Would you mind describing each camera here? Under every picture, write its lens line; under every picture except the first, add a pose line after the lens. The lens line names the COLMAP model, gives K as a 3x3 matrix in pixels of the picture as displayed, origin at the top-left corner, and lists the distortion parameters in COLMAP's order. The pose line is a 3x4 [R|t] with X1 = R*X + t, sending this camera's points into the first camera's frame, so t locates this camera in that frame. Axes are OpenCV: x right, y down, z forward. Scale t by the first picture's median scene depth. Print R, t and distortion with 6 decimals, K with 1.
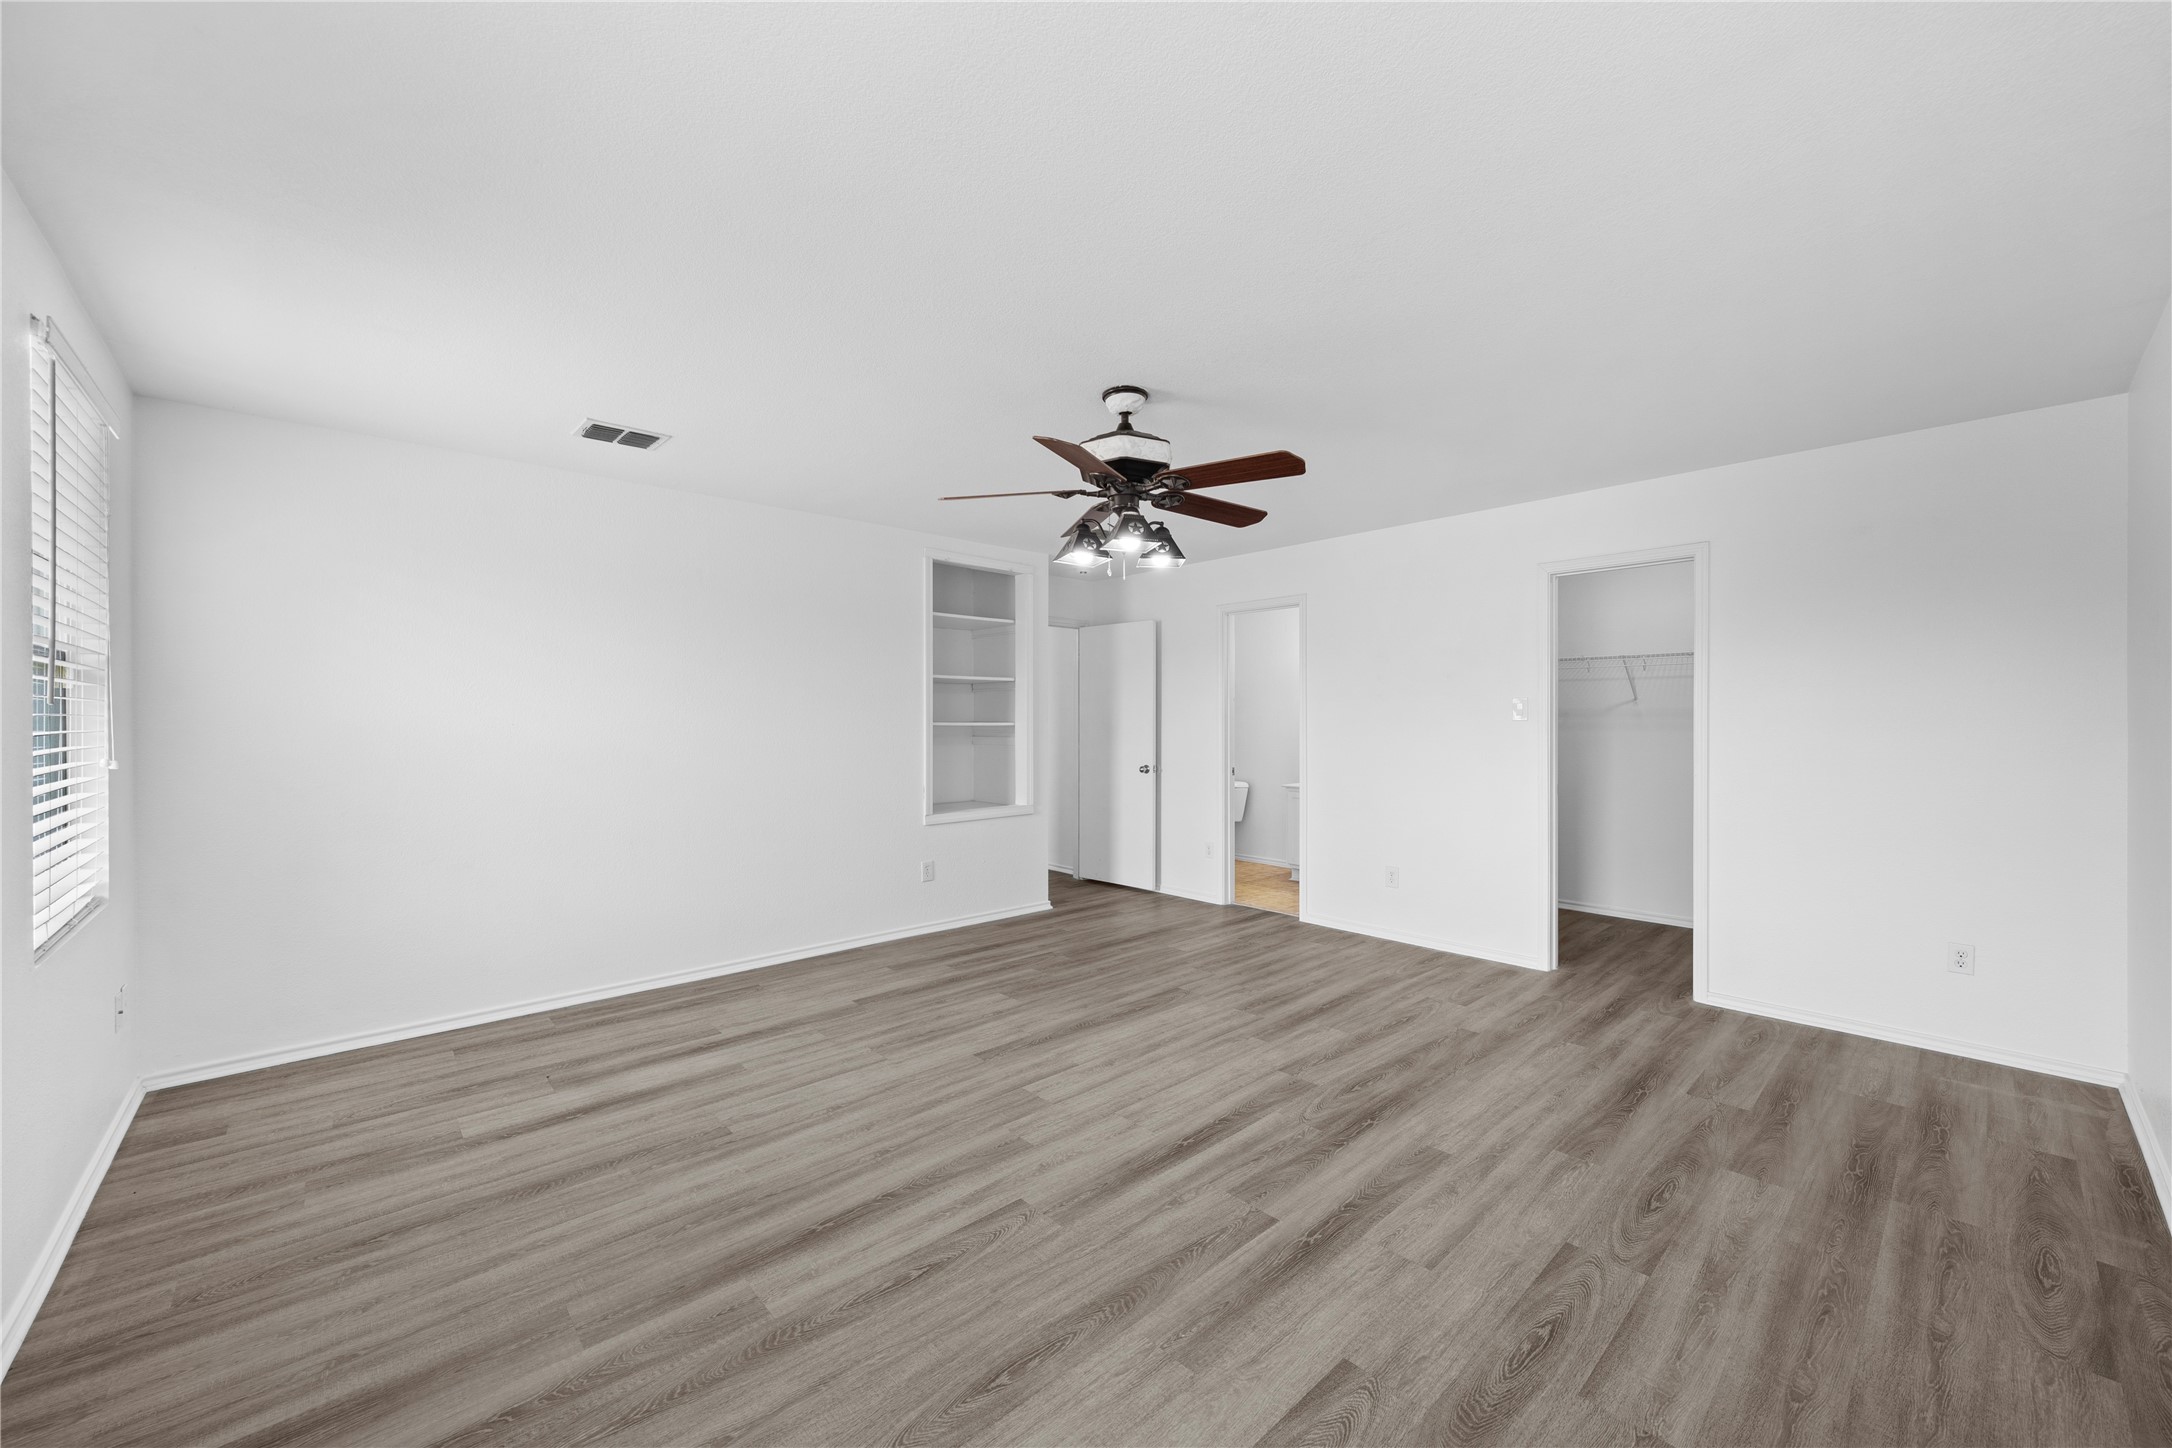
lens RADIAL K [[826.1, 0, 1077.5], [0, 826.1, 721.2], [0, 0, 1]] dist [-0.002377, 0.000056]
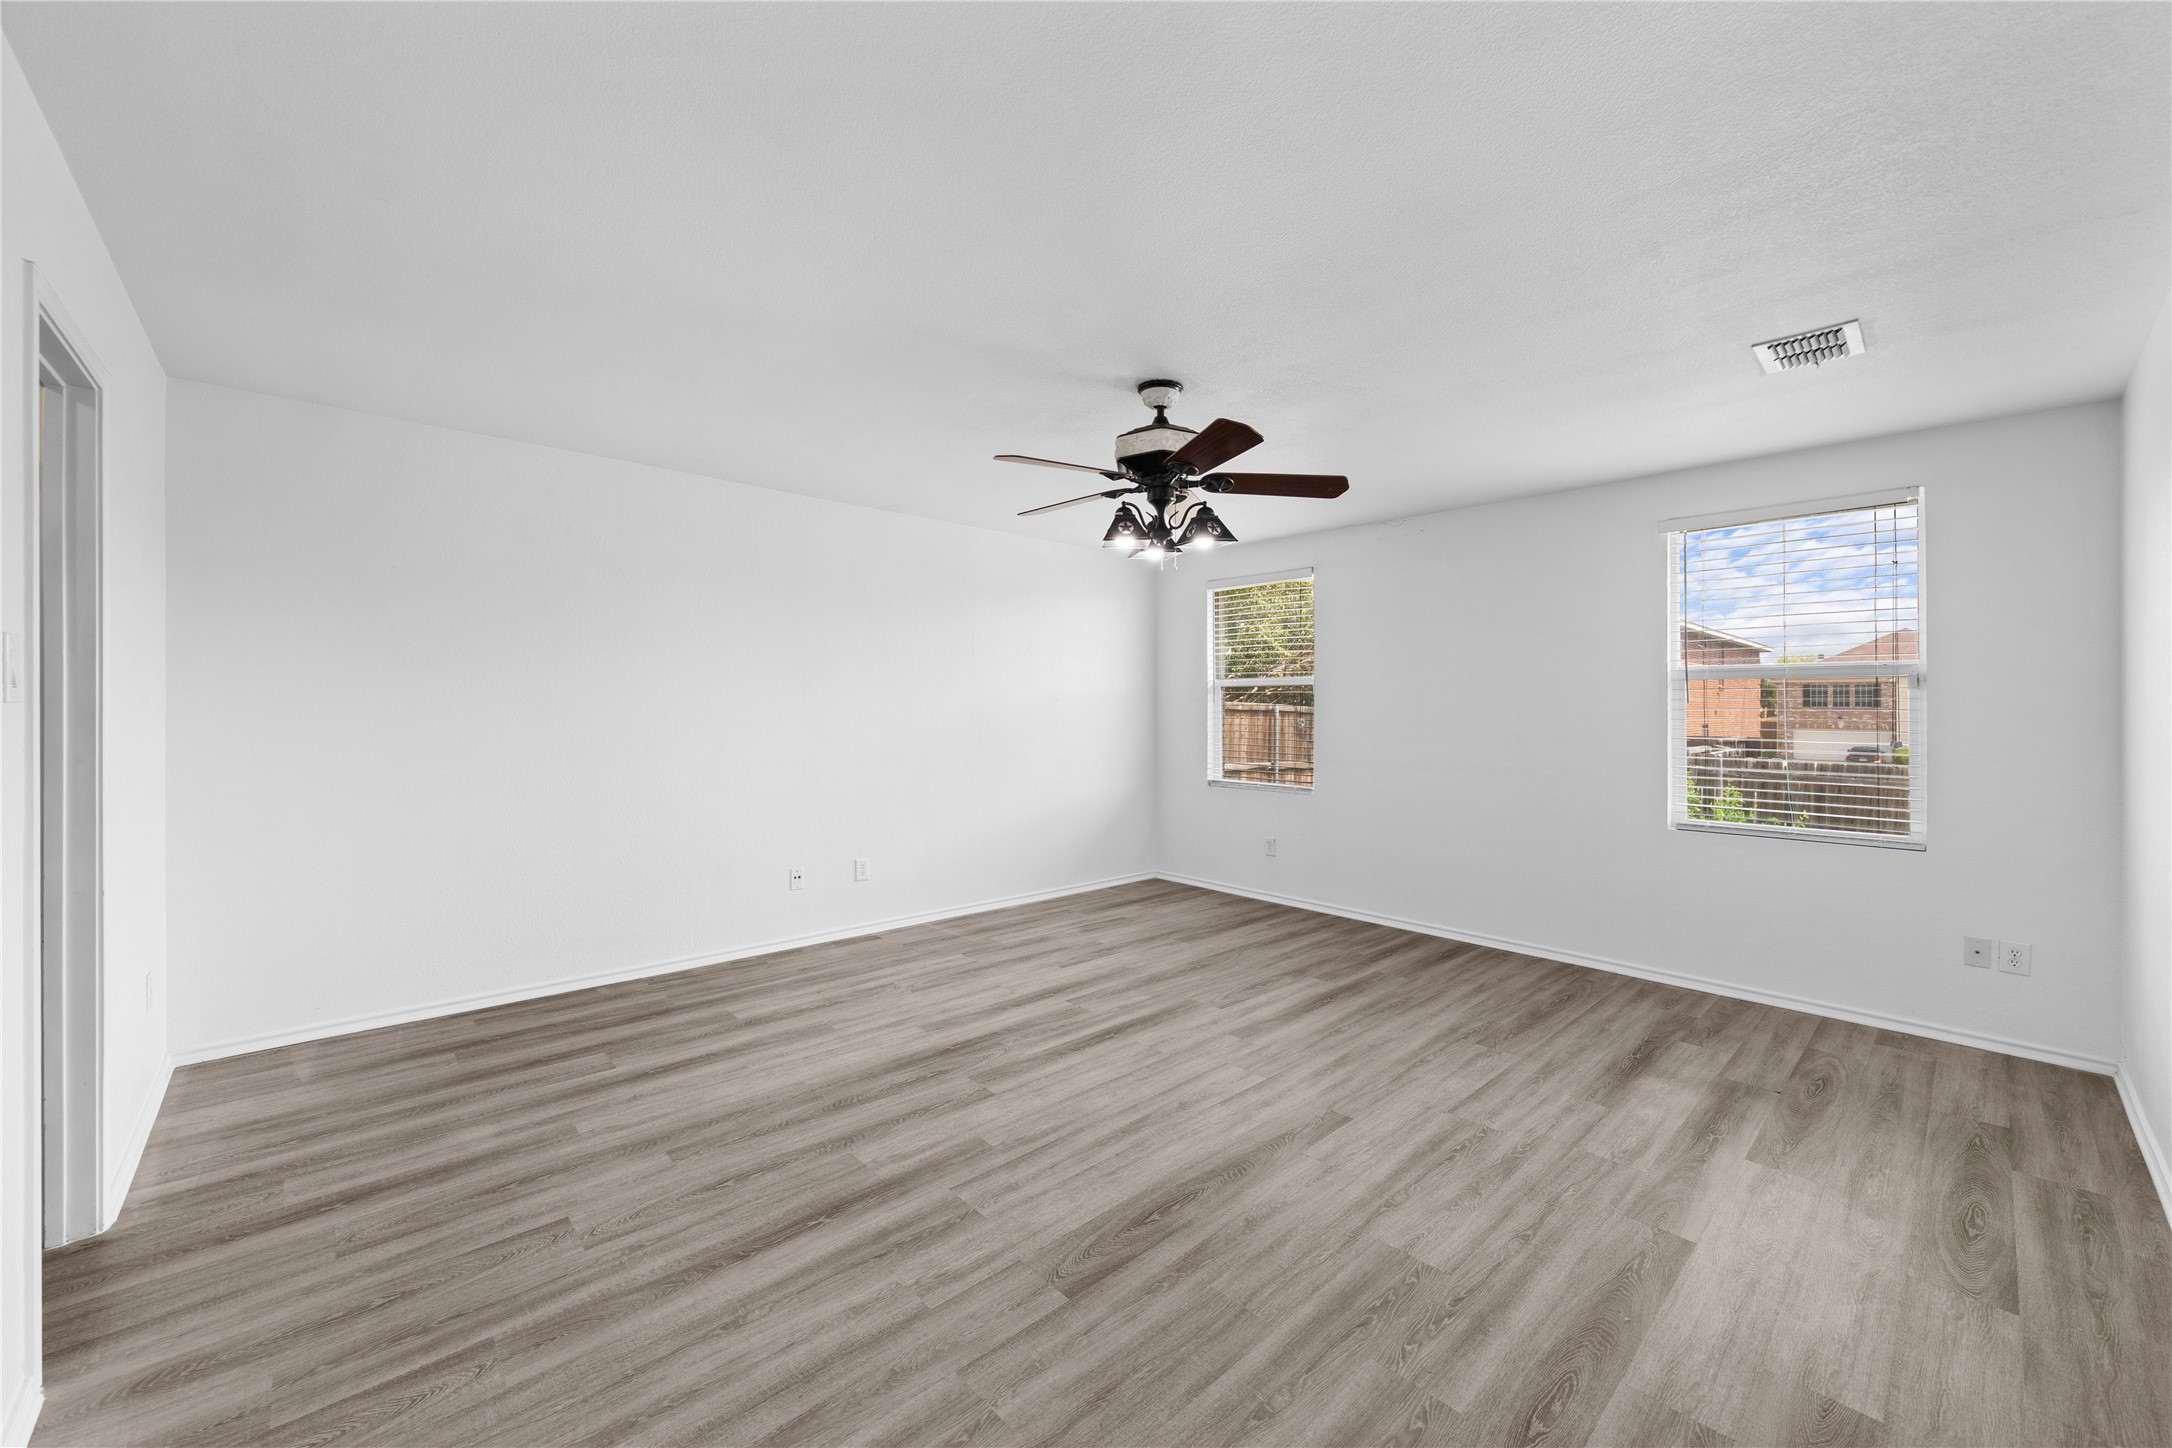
lens RADIAL K [[826.1, 0, 1077.5], [0, 826.1, 721.2], [0, 0, 1]] dist [-0.002377, 0.000056]
pose [[-0.999973, -0.007295, 0.000111, 0.165708], [-0.007292, 0.999811, 0.018020, -0.003207], [-0.000242, 0.018019, -0.999838, 2.012557]]
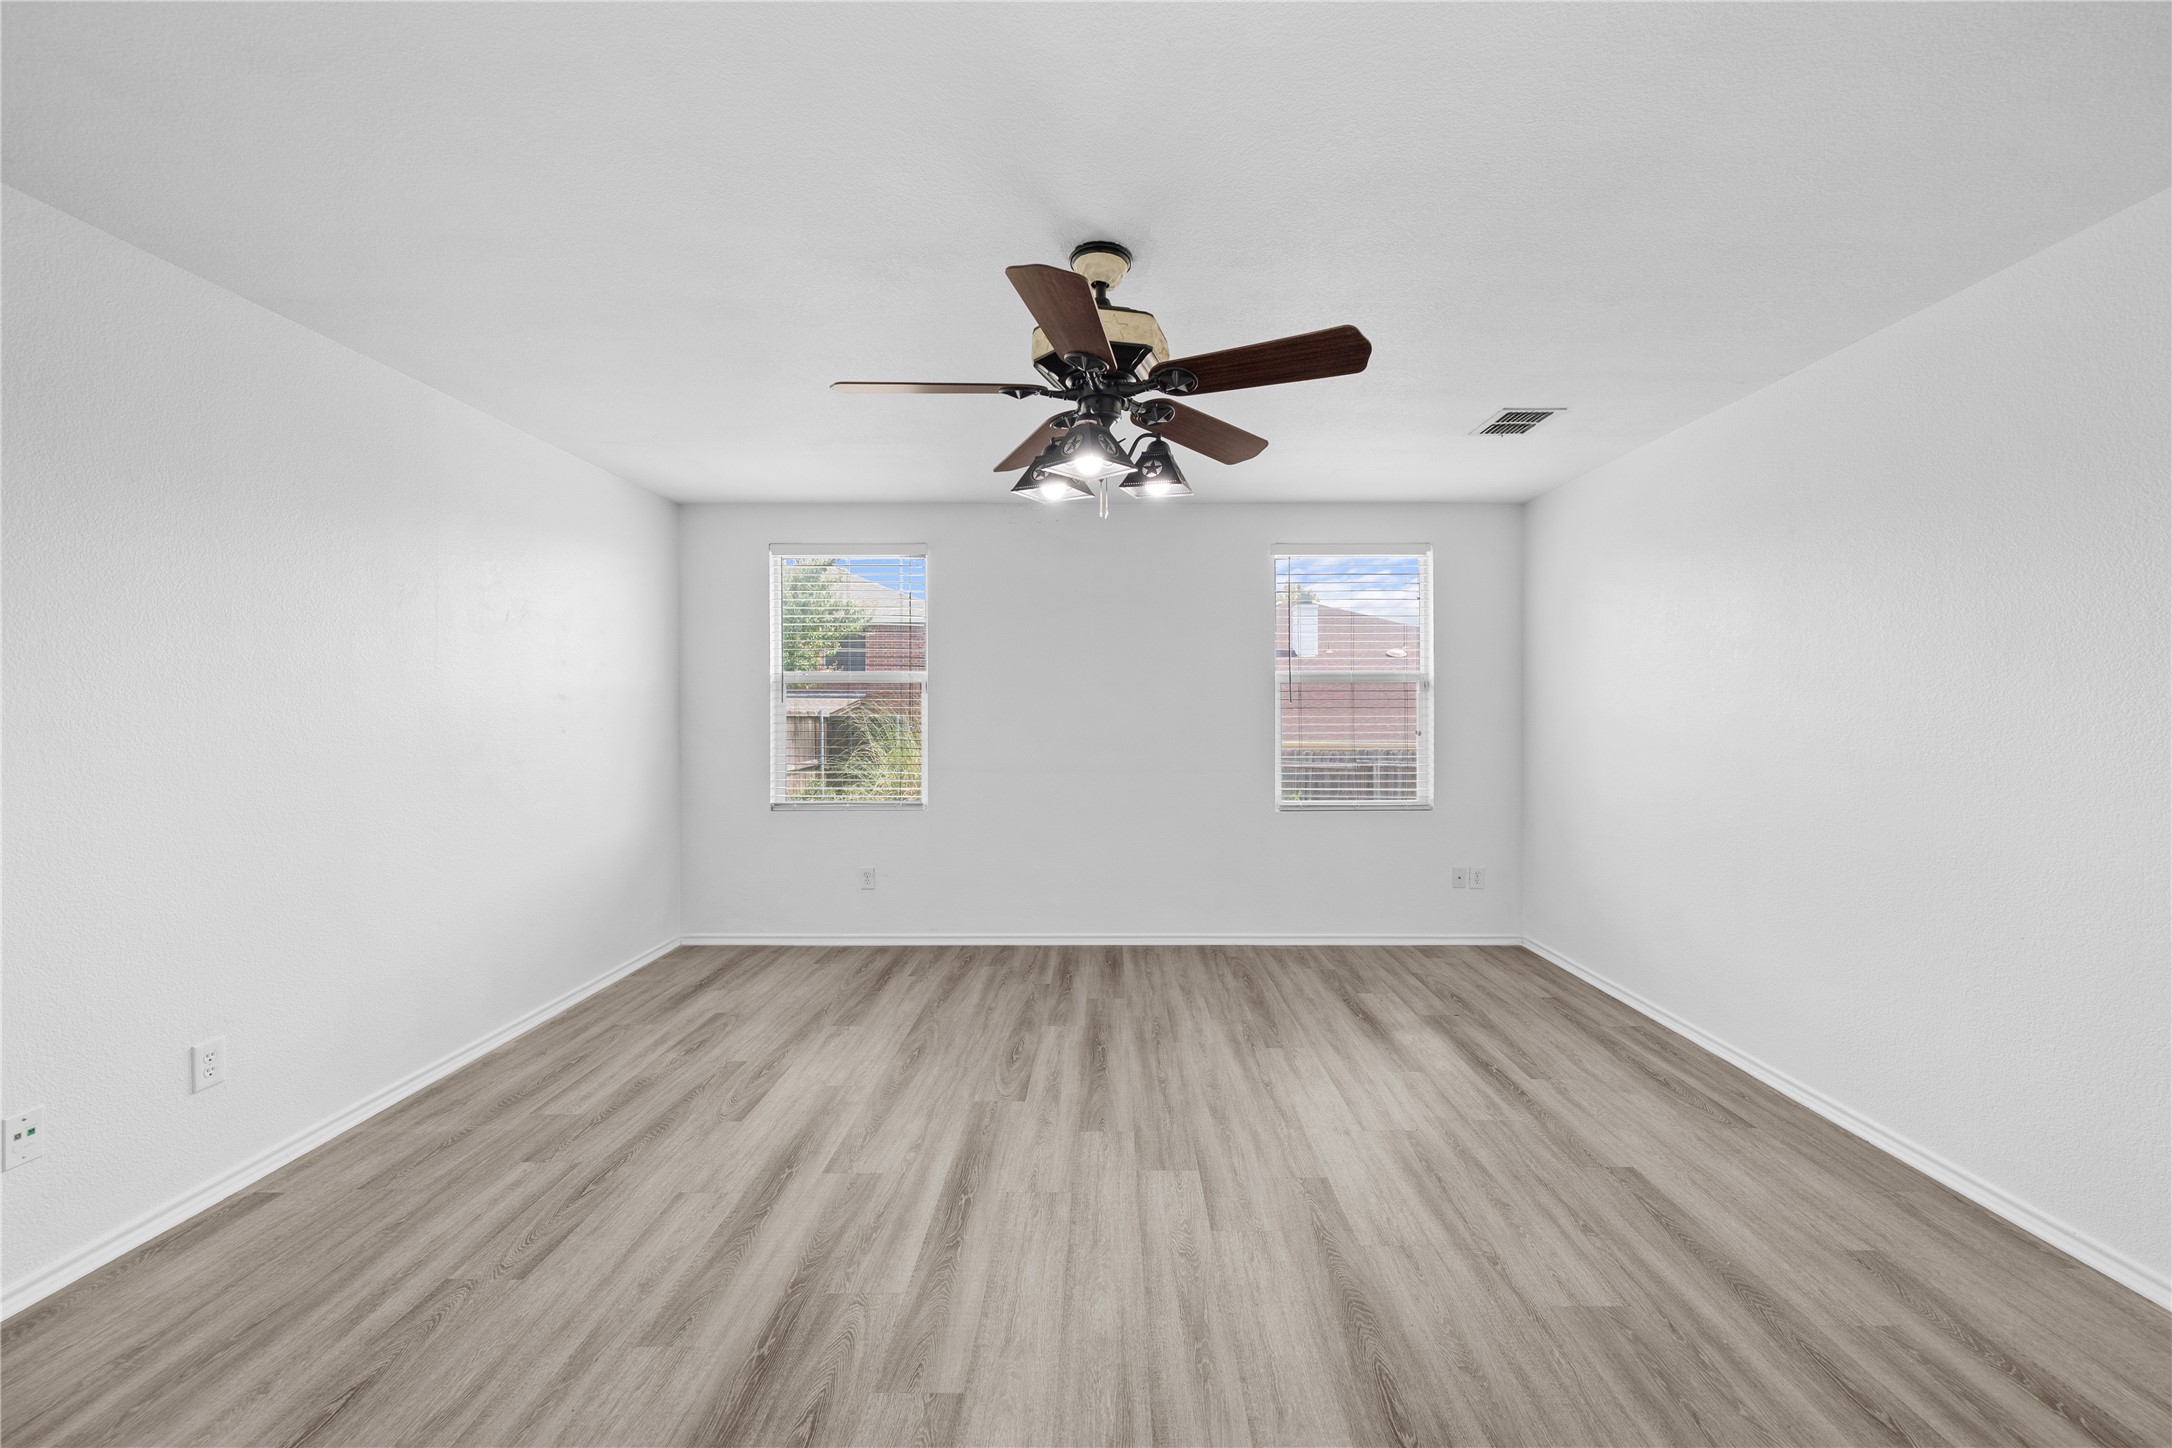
lens RADIAL K [[848.9, 0, 1096.1], [0, 848.9, 715.2], [0, 0, 1]] dist [-0.001625, -0.000094]
pose [[-0.680949, 0.004474, -0.732317, 0.603805], [-0.000797, 0.999976, 0.006850, -0.000669], [0.732330, 0.005248, -0.680929, 1.501435]]
